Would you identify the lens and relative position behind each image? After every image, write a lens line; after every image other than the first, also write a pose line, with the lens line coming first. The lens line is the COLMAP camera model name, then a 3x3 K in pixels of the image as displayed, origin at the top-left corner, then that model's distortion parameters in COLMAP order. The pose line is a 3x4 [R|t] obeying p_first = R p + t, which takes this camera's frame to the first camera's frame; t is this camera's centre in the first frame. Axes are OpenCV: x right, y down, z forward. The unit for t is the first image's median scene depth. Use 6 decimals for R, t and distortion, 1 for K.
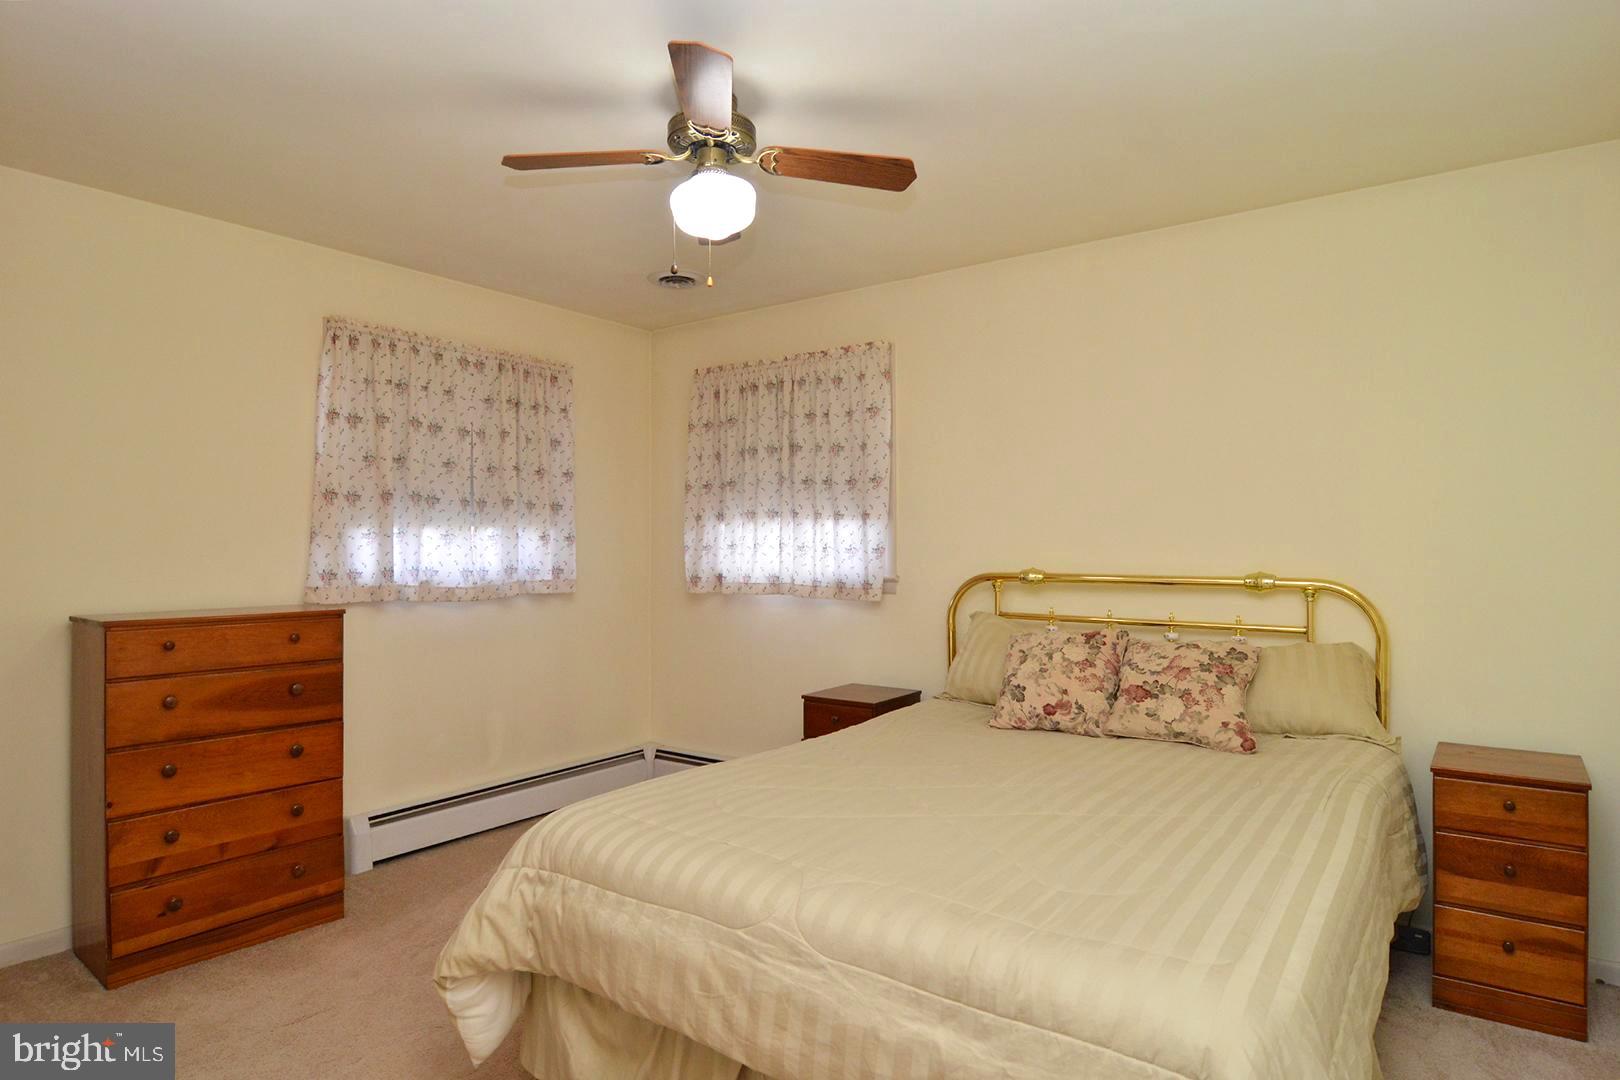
lens RADIAL K [[895.0, 0, 806.7], [0, 895.0, 542.0], [0, 0, 1]] dist [-0.003502, -0.012347]
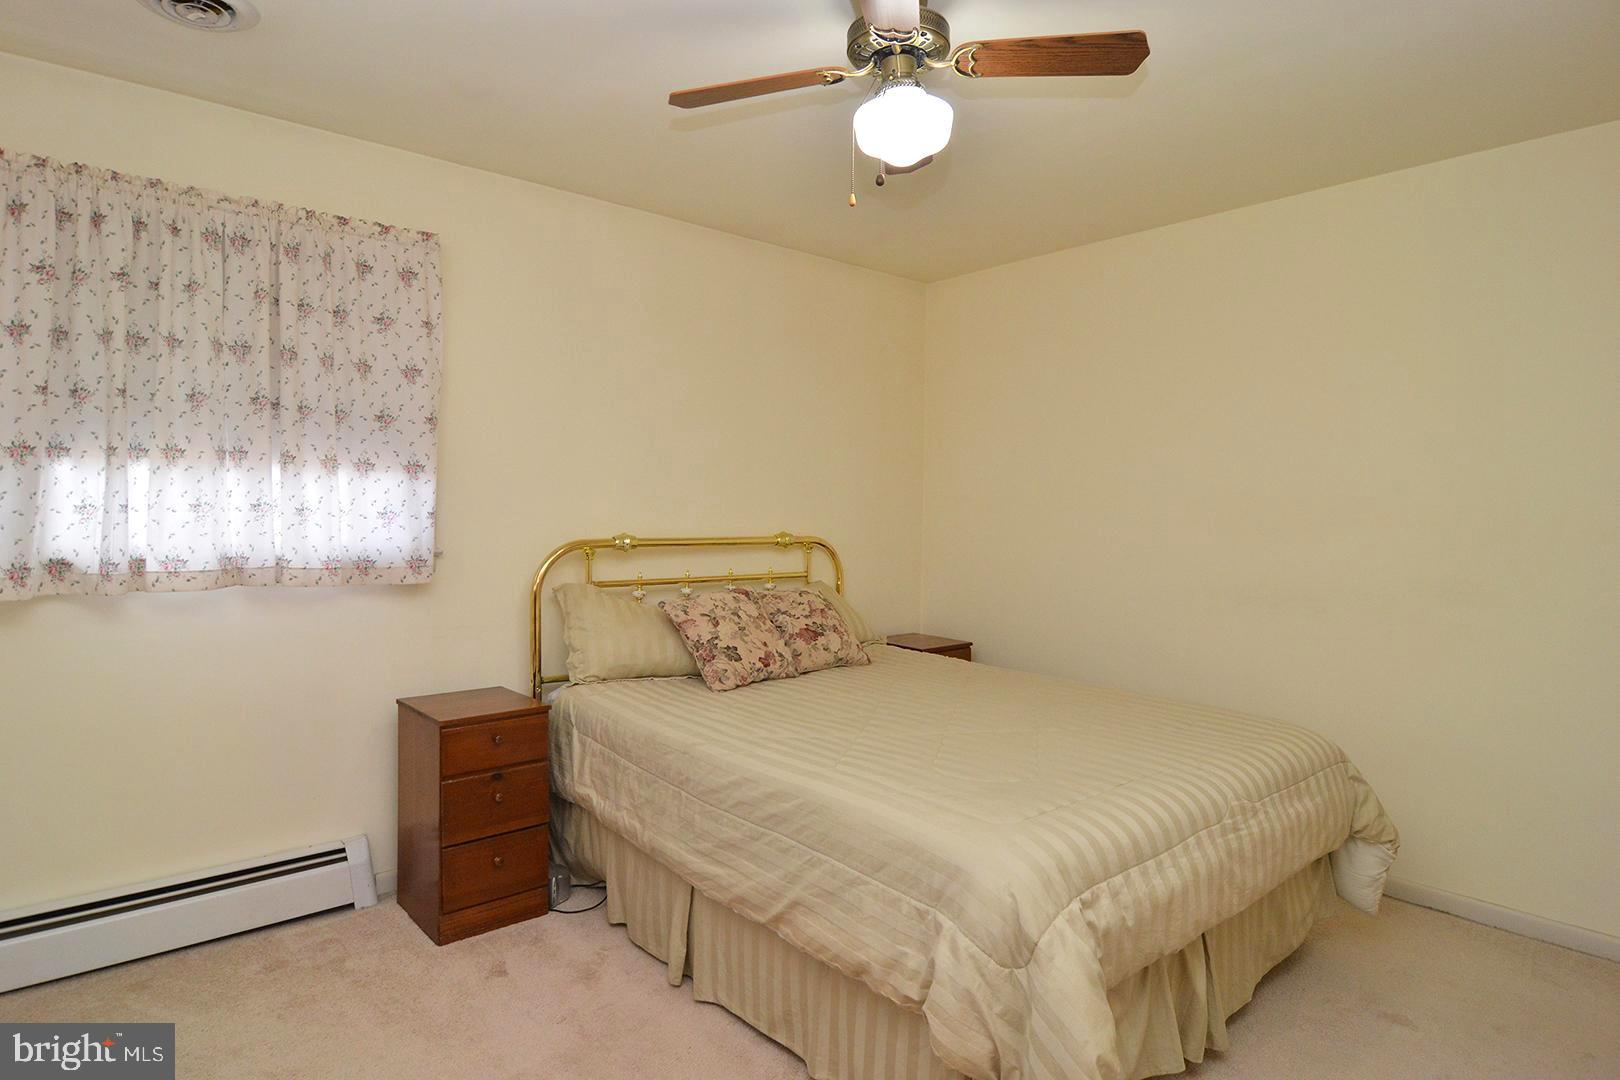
lens RADIAL K [[895.0, 0, 806.7], [0, 895.0, 542.0], [0, 0, 1]] dist [-0.003502, -0.012347]
pose [[0.226286, -0.033485, 0.973485, -0.630762], [-0.016615, 0.999131, 0.038229, -0.002289], [-0.973919, -0.024825, 0.225533, 0.568437]]
